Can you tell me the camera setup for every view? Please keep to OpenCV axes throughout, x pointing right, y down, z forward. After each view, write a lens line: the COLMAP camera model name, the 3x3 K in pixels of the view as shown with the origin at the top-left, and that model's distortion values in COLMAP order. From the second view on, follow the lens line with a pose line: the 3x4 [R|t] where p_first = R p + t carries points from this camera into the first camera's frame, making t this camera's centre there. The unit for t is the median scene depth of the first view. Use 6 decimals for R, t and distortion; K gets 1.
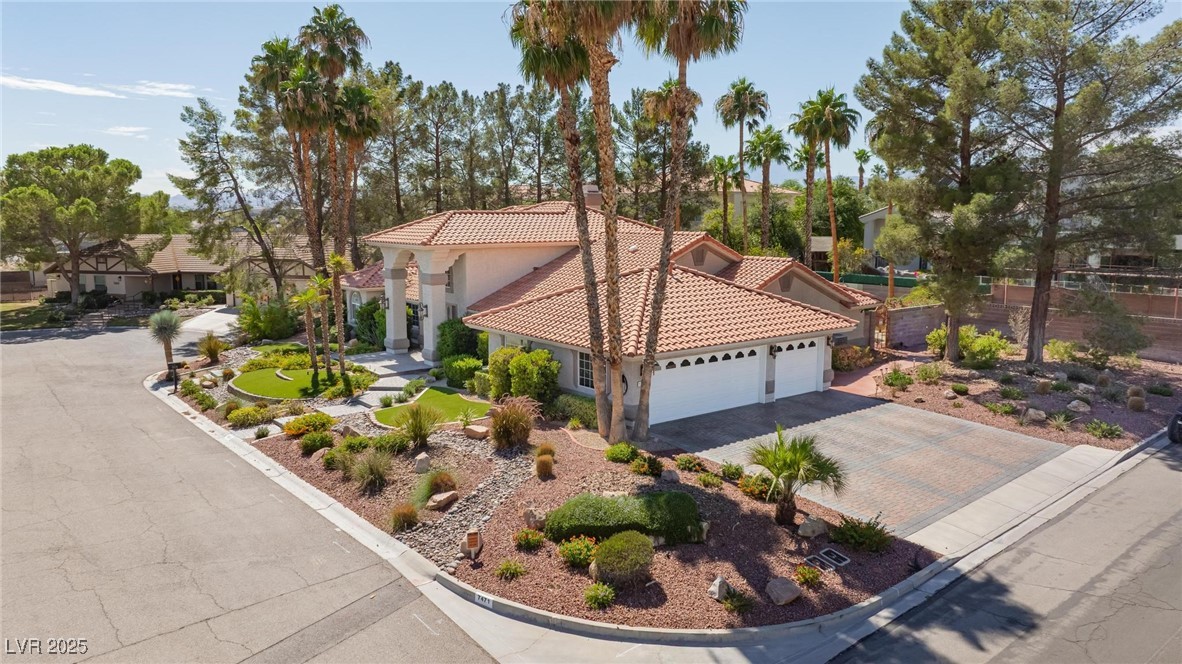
lens RADIAL K [[817.5, 0, 602.3], [0, 817.5, 356.7], [0, 0, 1]] dist [-0.015725, 0.000128]
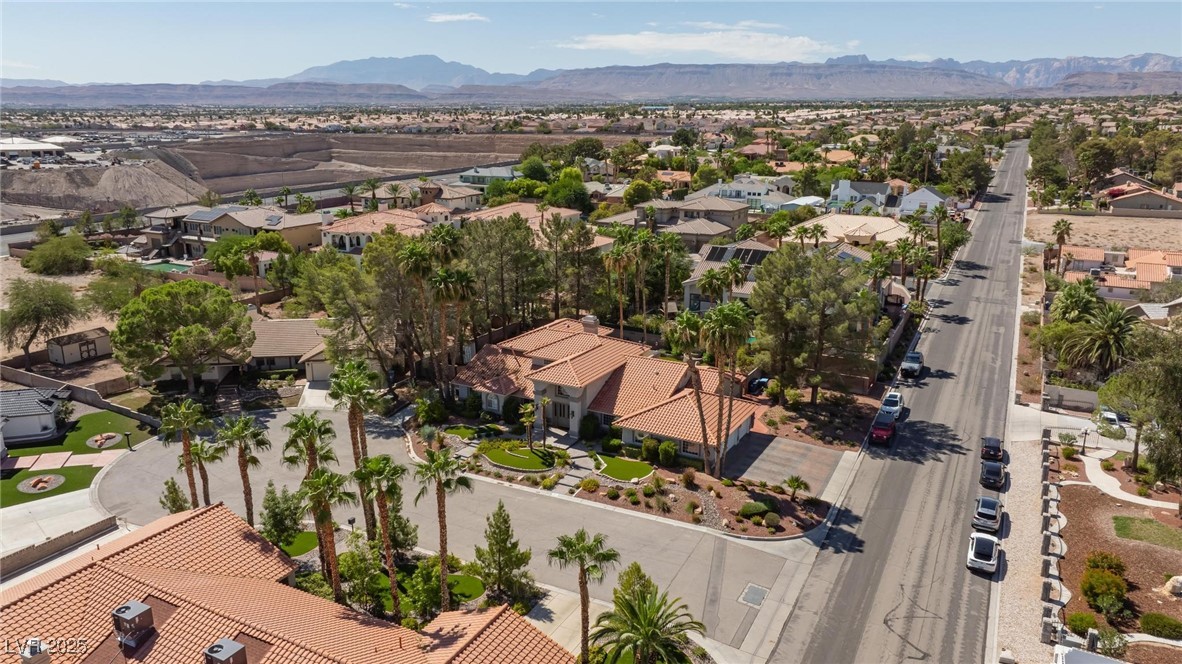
lens RADIAL K [[821.8, 0, 593.1], [0, 821.8, 325.6], [0, 0, 1]] dist [-0.017005, 0.001367]
pose [[0.926015, -0.091063, 0.366339, -1.976193], [0.060161, 0.993664, 0.094929, -1.028811], [-0.372662, -0.065867, 0.925626, -2.093389]]
